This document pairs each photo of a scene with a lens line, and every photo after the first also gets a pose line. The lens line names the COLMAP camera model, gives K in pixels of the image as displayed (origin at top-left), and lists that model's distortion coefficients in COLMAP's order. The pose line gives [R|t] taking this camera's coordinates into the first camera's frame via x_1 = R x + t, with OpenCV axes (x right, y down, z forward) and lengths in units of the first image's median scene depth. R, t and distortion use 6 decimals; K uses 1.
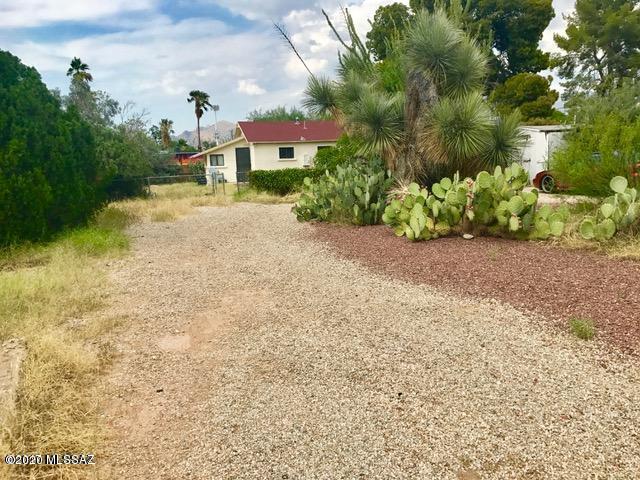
lens RADIAL K [[523.9, 0, 319.9], [0, 523.9, 241.7], [0, 0, 1]] dist [0.006167, 0.000892]
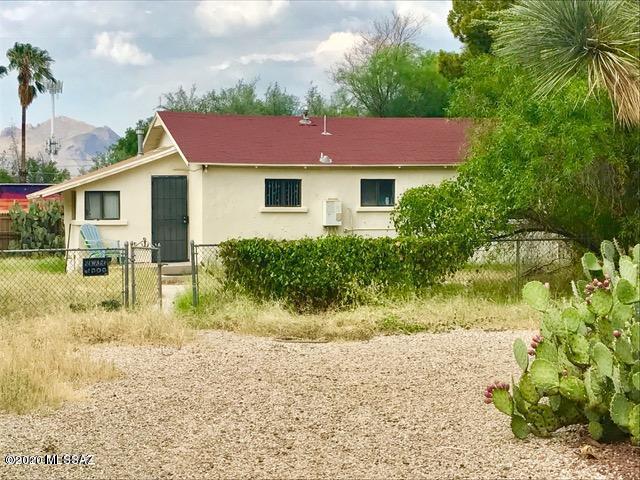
lens RADIAL K [[1133.1, 0, 320.1], [0, 1133.1, 239.3], [0, 0, 1]] dist [-0.012463, 0.000000]
pose [[0.998314, 0.027882, 0.050912, -0.076246], [-0.021292, 0.991842, -0.125682, -0.027700], [-0.054001, 0.124386, 0.990763, 0.155057]]
